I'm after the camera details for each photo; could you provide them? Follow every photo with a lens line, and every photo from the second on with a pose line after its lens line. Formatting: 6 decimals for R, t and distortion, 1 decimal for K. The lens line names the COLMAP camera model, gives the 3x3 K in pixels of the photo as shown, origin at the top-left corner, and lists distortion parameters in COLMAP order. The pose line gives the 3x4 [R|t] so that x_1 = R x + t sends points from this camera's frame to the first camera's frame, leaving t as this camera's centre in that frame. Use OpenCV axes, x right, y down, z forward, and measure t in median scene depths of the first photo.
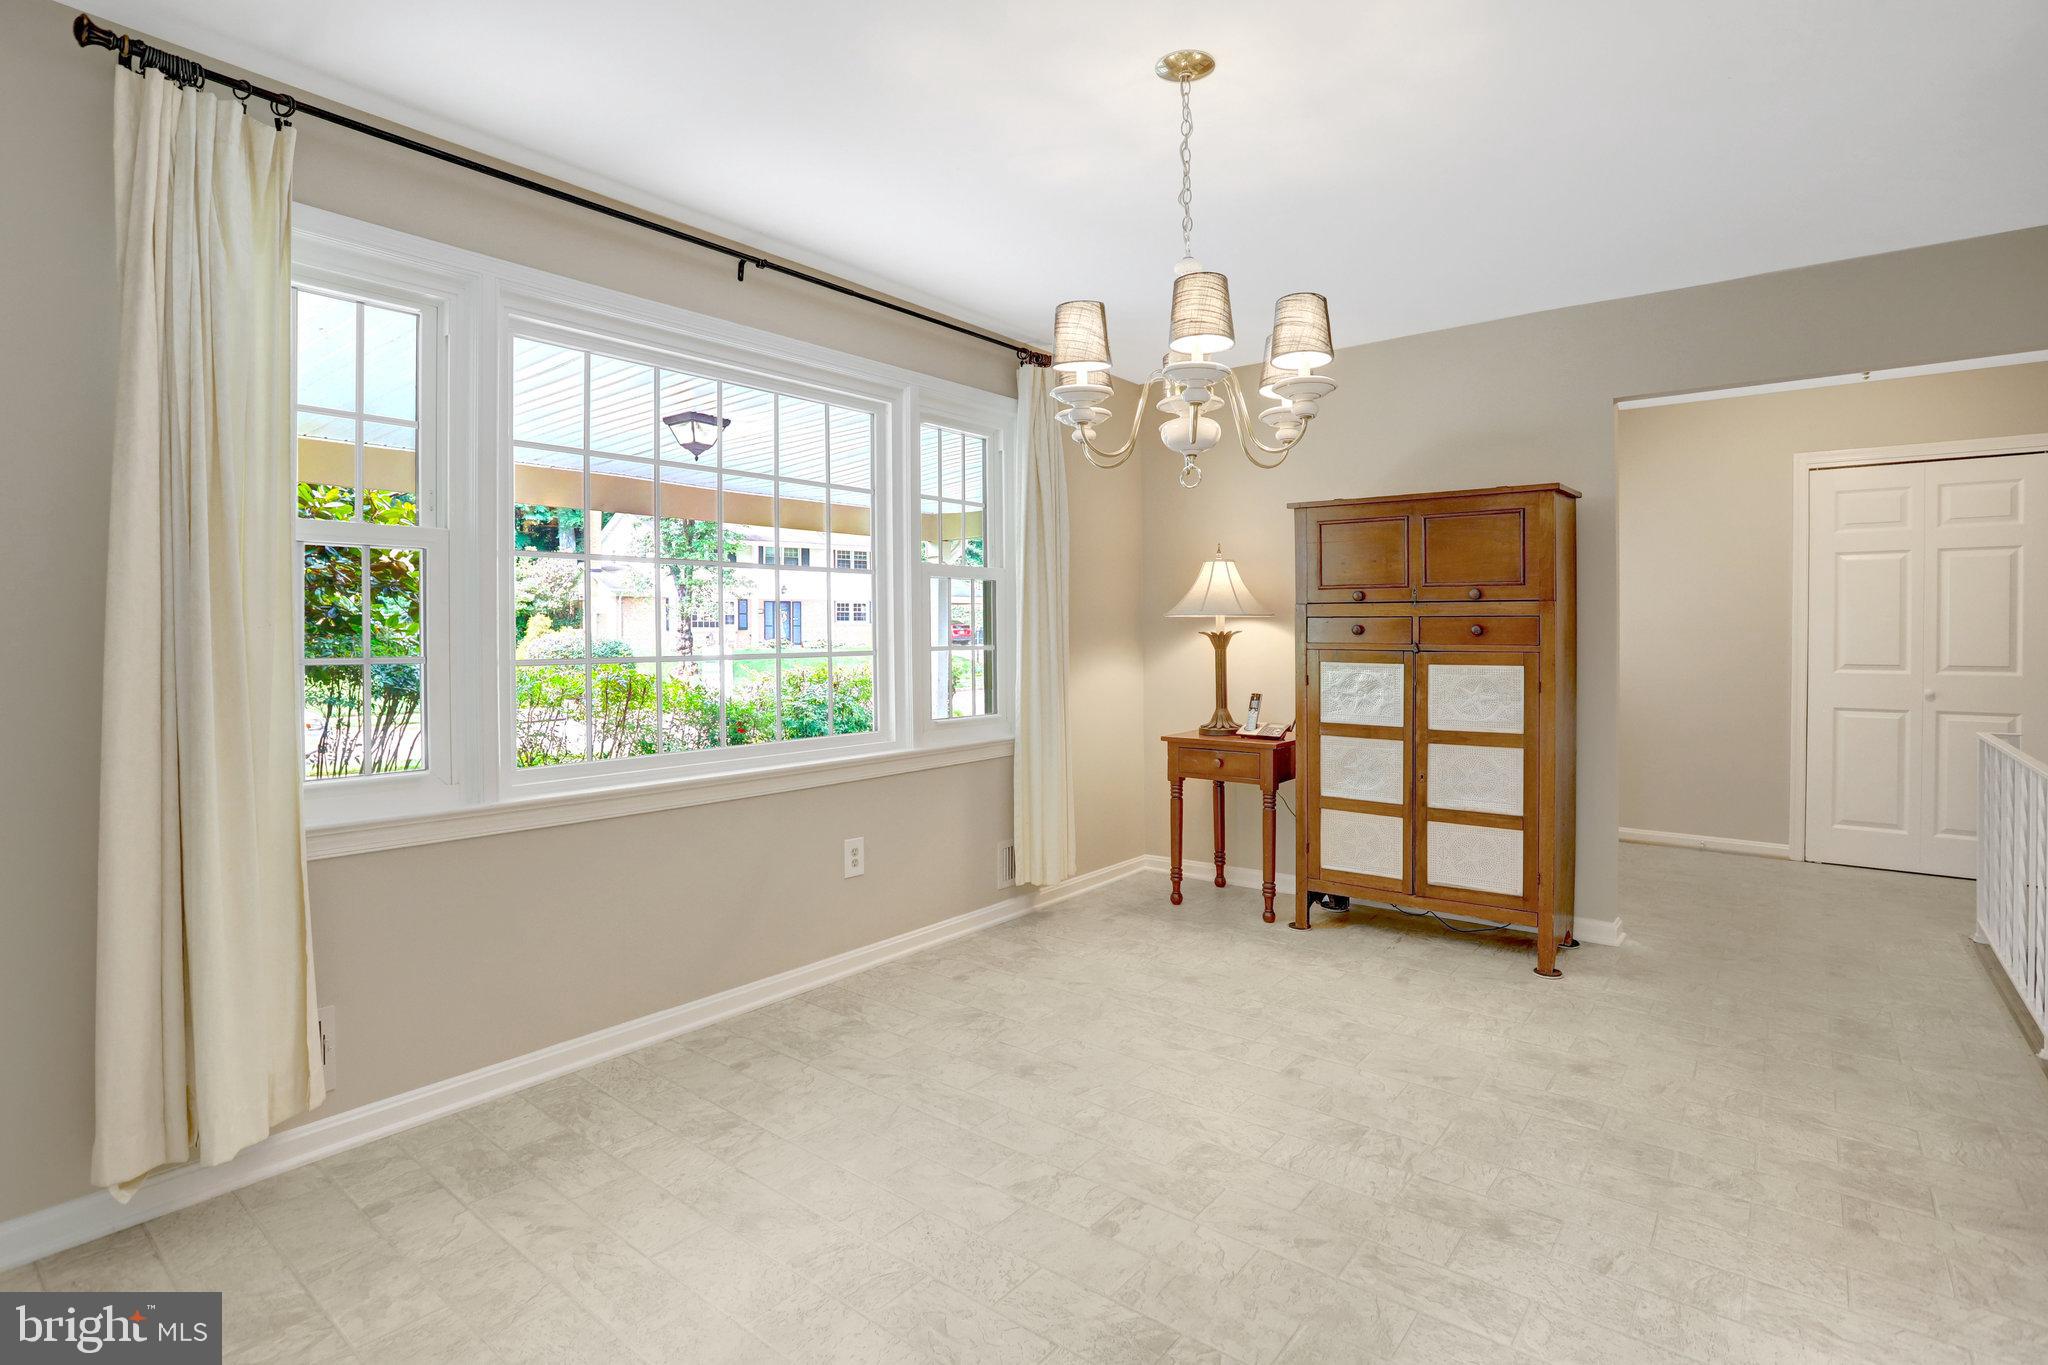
lens RADIAL K [[1022.2, 0, 1030.9], [0, 1022.2, 656.8], [0, 0, 1]] dist [-0.067615, 0.034207]
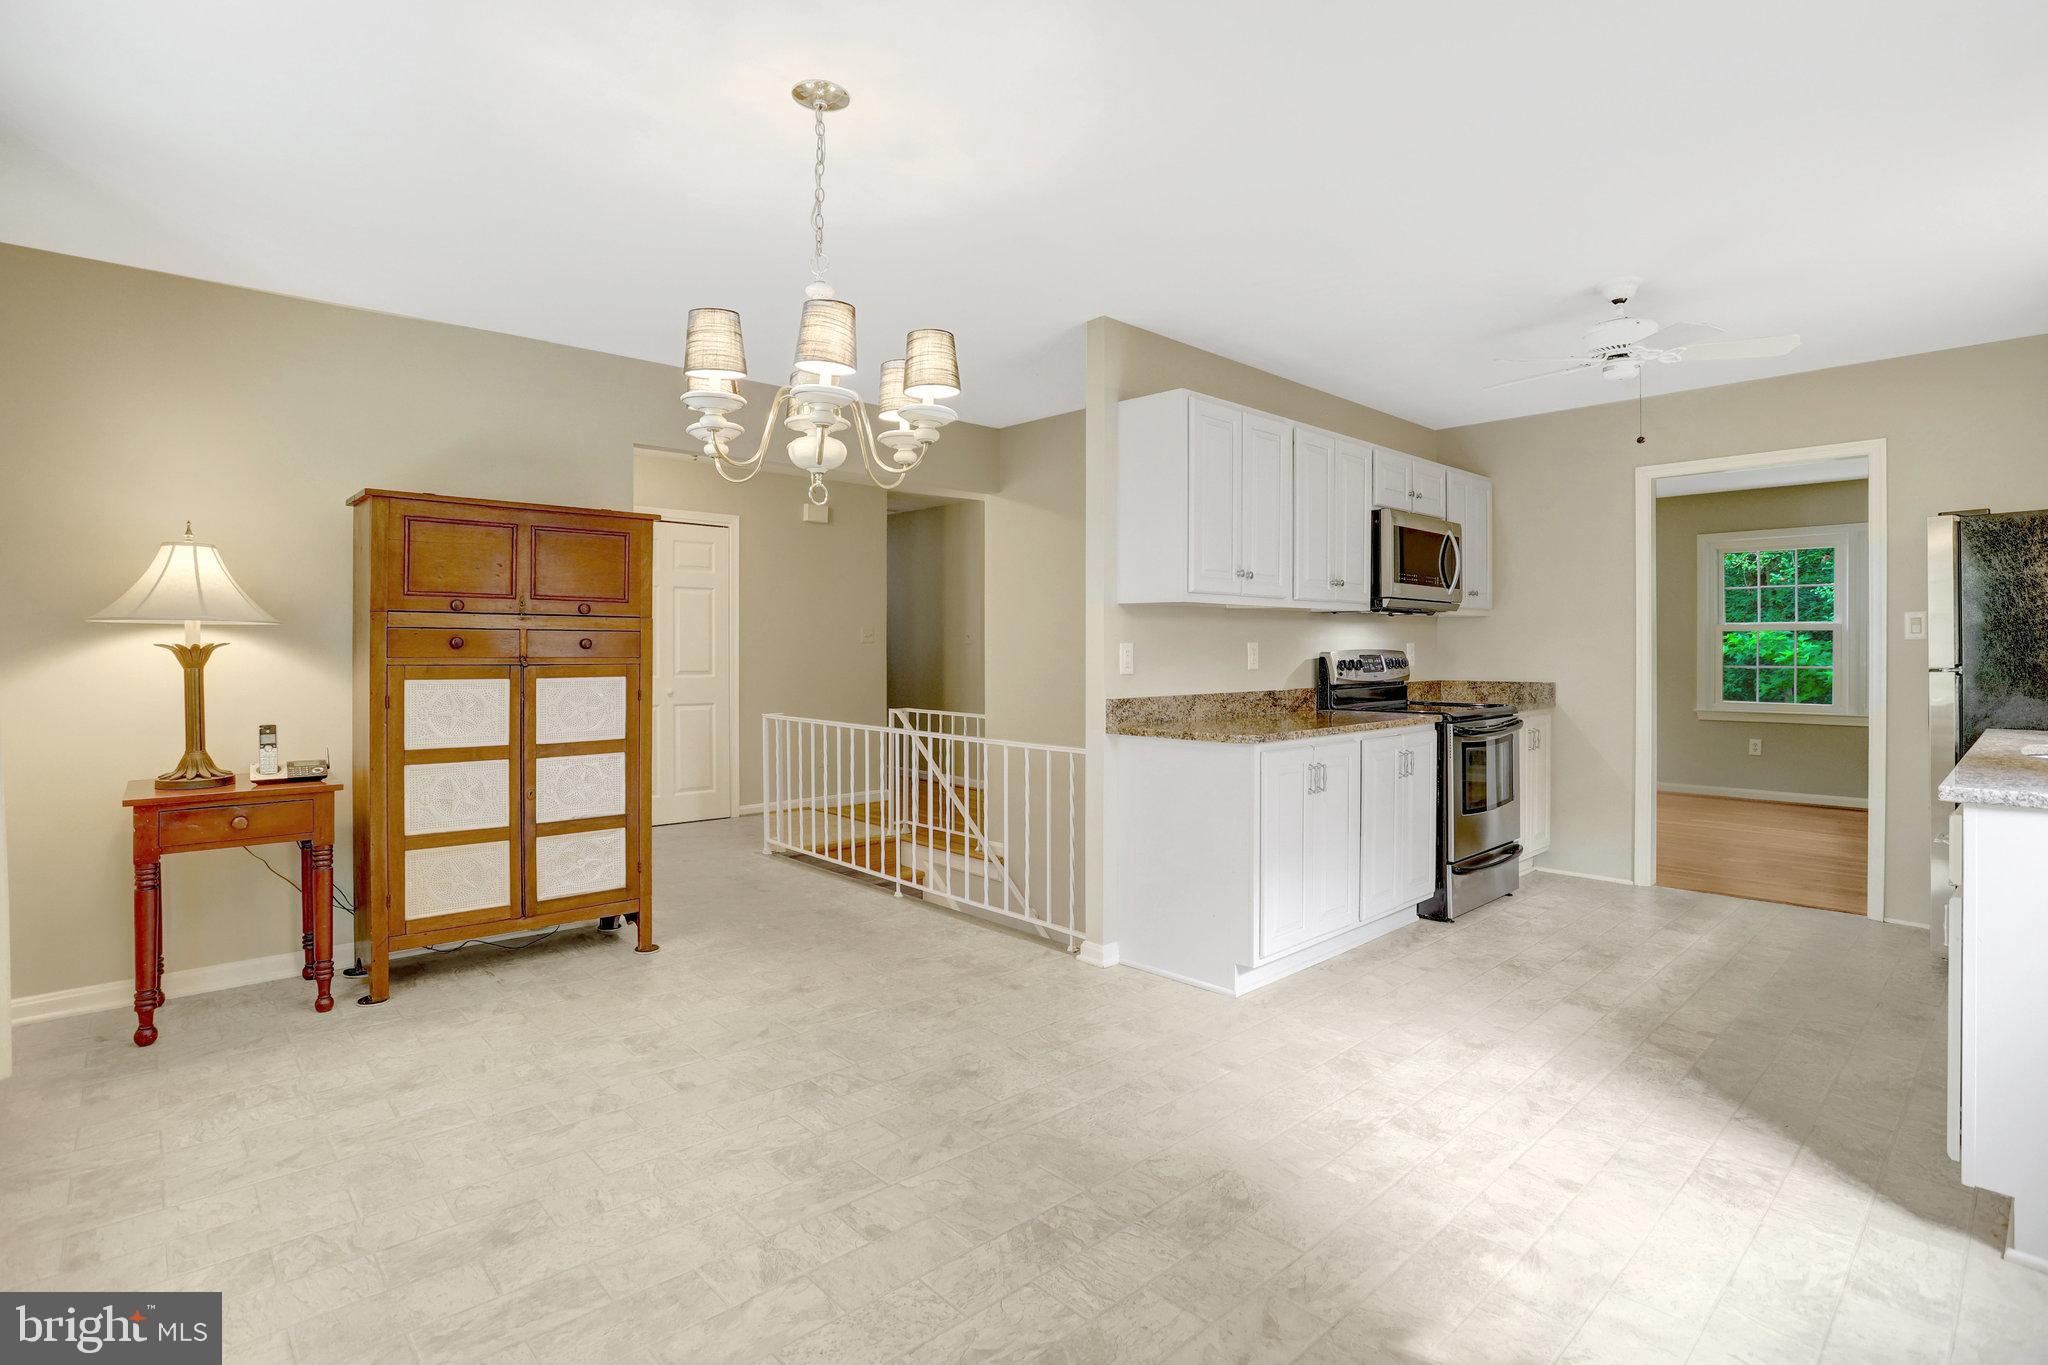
lens RADIAL K [[993.6, 0, 1047.8], [0, 993.6, 643.7], [0, 0, 1]] dist [-0.062222, 0.020241]
pose [[0.142733, 0.007107, 0.989736, -0.502081], [0.021041, 0.999726, -0.010214, -0.006345], [-0.989538, 0.022283, 0.142545, 0.386292]]
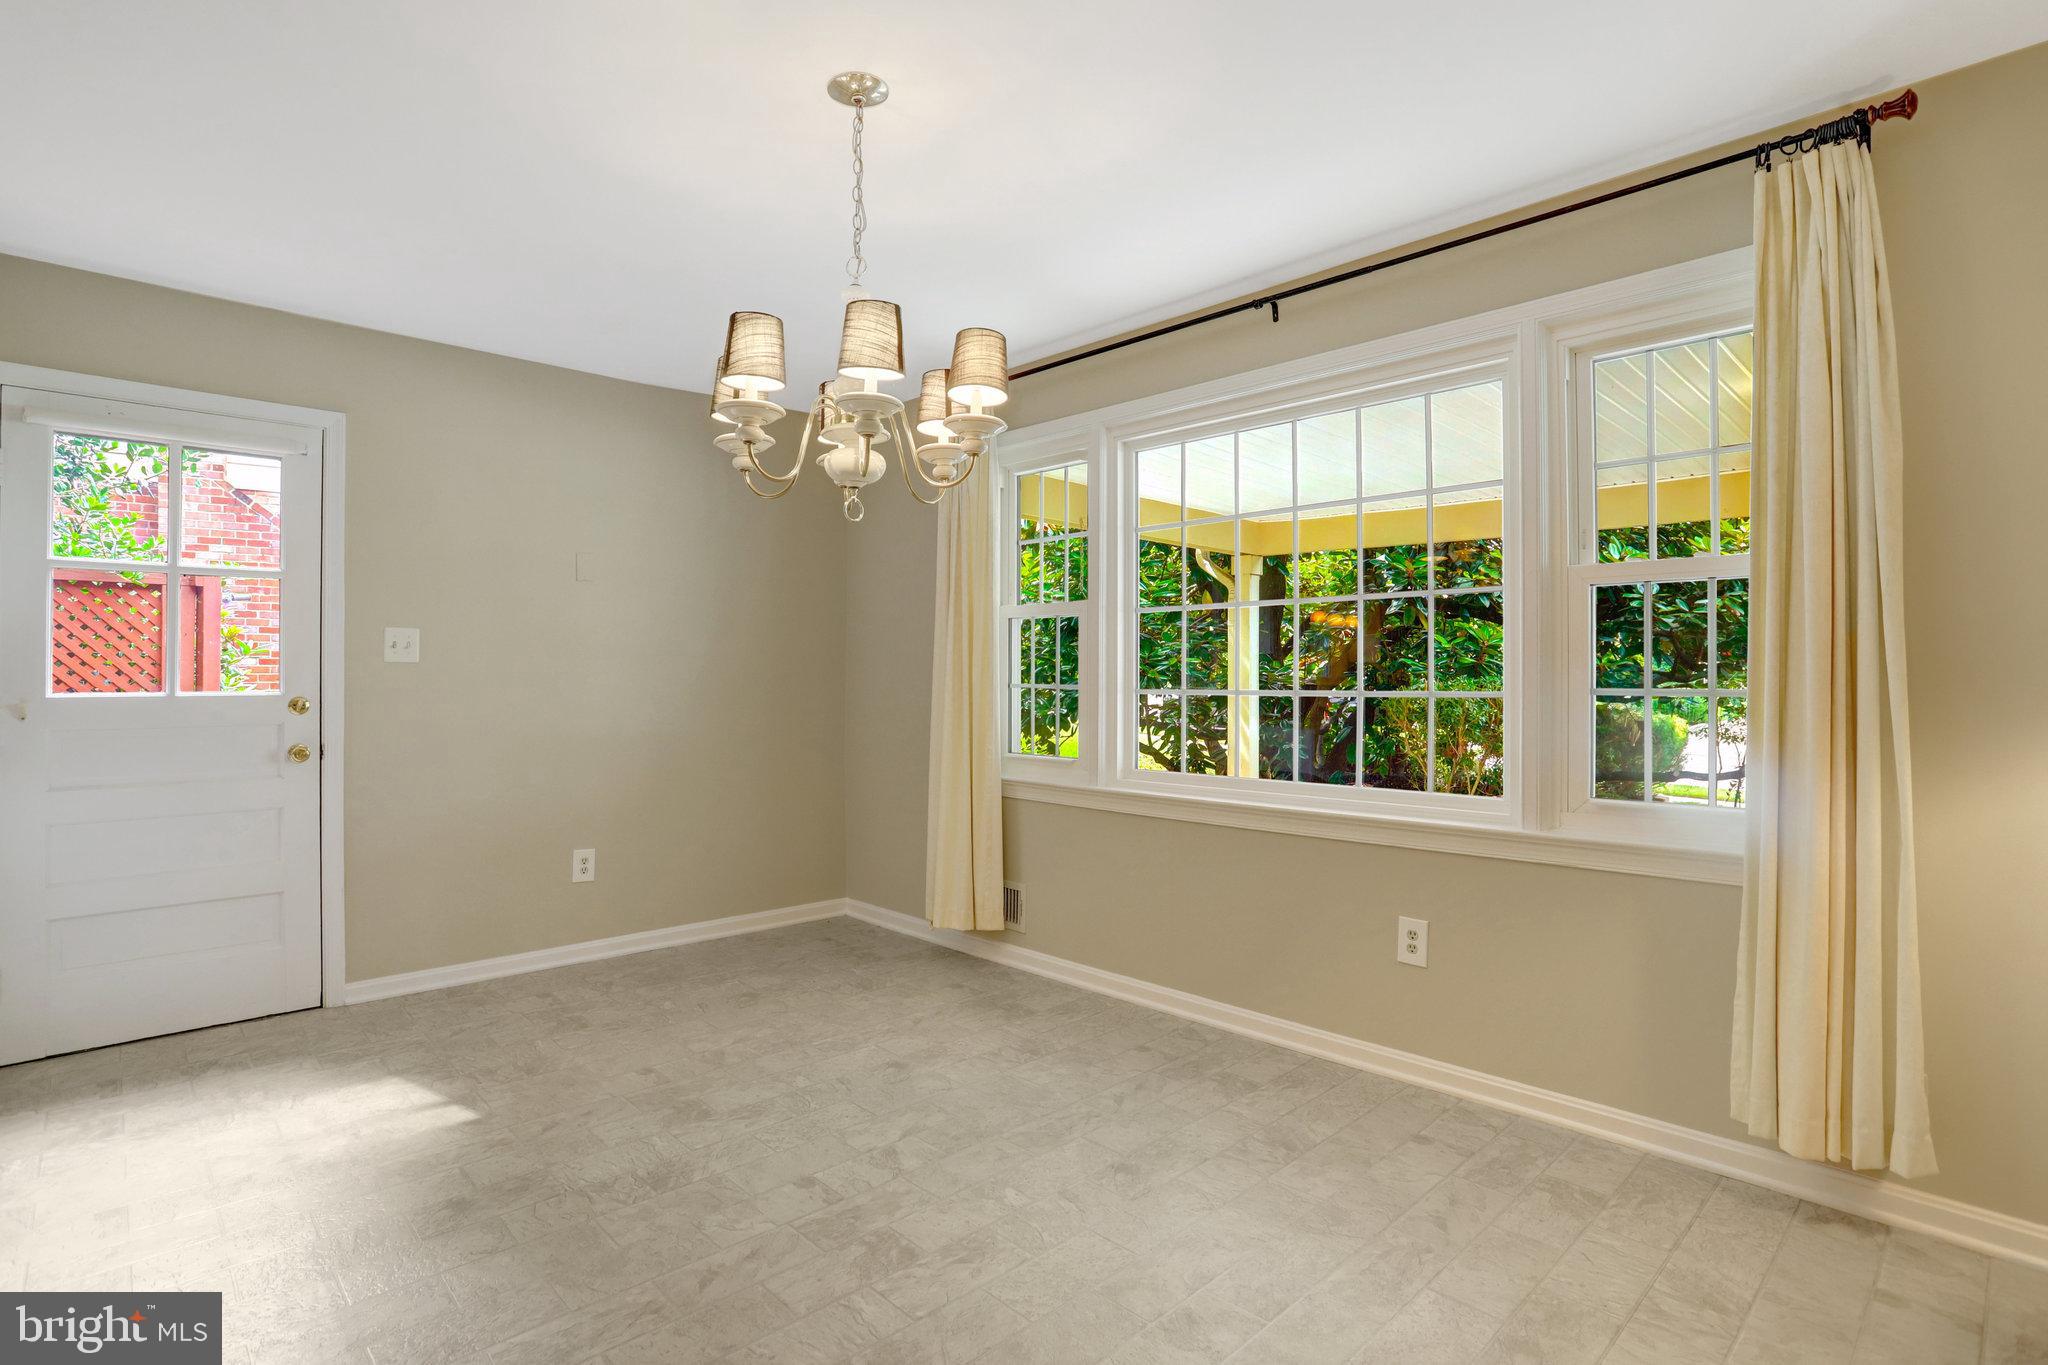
lens RADIAL K [[1022.5, 0, 1024.0], [0, 1022.5, 682.5], [0, 0, 1]] dist [-0.069853, 0.034314]
pose [[-0.156156, 0.008170, -0.987699, 0.672626], [-0.019988, 0.999735, 0.011430, -0.014154], [0.987530, 0.021527, -0.155951, 0.810963]]
